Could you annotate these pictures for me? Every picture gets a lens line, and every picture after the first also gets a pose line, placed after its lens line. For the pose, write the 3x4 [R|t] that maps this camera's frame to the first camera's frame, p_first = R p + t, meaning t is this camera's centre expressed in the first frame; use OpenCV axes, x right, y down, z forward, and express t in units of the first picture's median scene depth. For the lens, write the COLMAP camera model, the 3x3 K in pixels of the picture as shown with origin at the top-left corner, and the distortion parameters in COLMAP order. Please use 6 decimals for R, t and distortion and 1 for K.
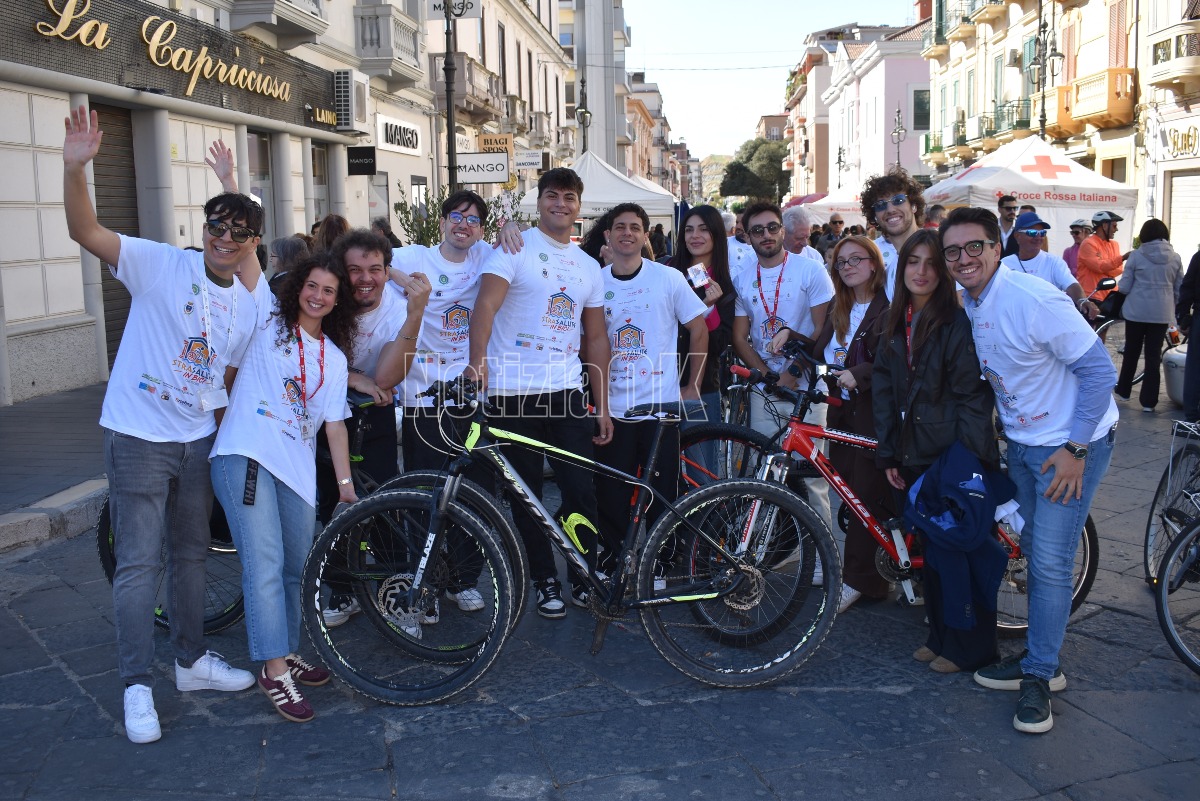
lens RADIAL K [[1219.4, 0, 600.0], [0, 1219.4, 400.5], [0, 0, 1]] dist [-0.071481, 0.006423]
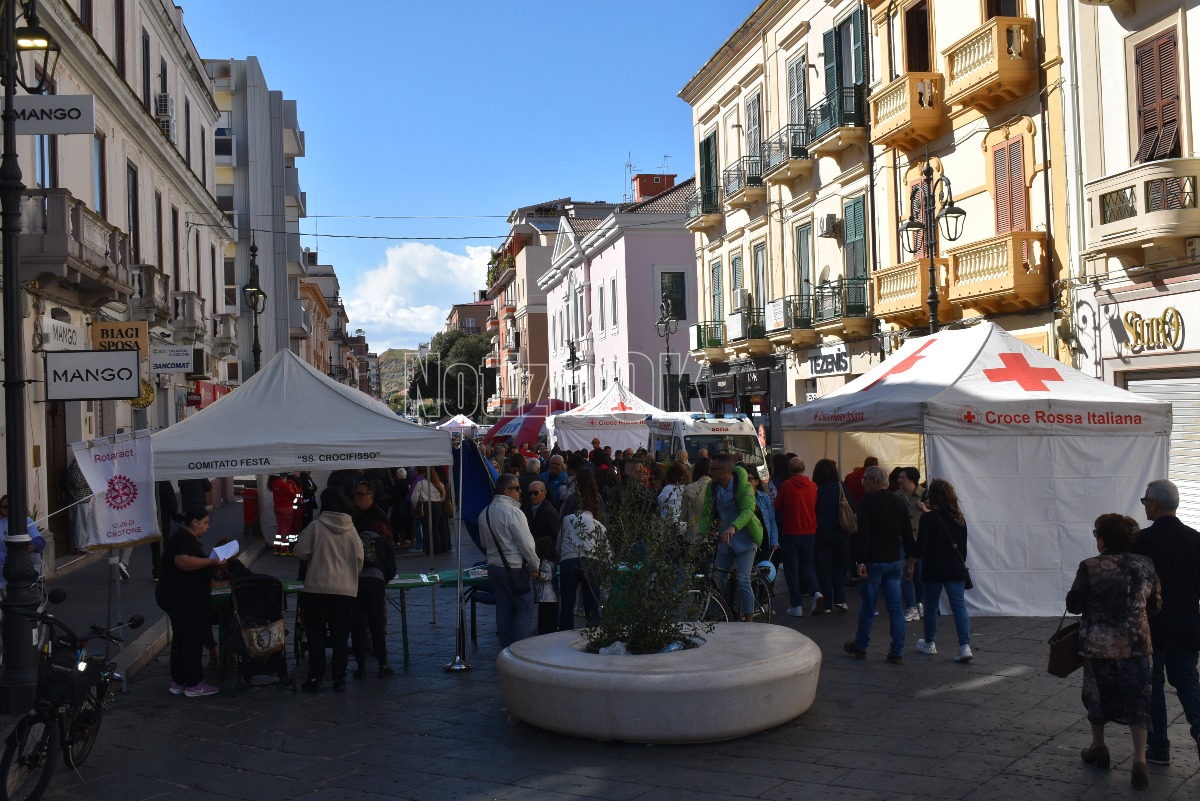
lens RADIAL K [[1363.2, 0, 600.0], [0, 1363.2, 400.5], [0, 0, 1]] dist [-0.006559, -0.255031]
pose [[0.969767, -0.008402, 0.243888, -0.010567], [0.047610, 0.986716, -0.155321, -0.038694], [-0.239343, 0.162237, 0.957285, 0.183666]]
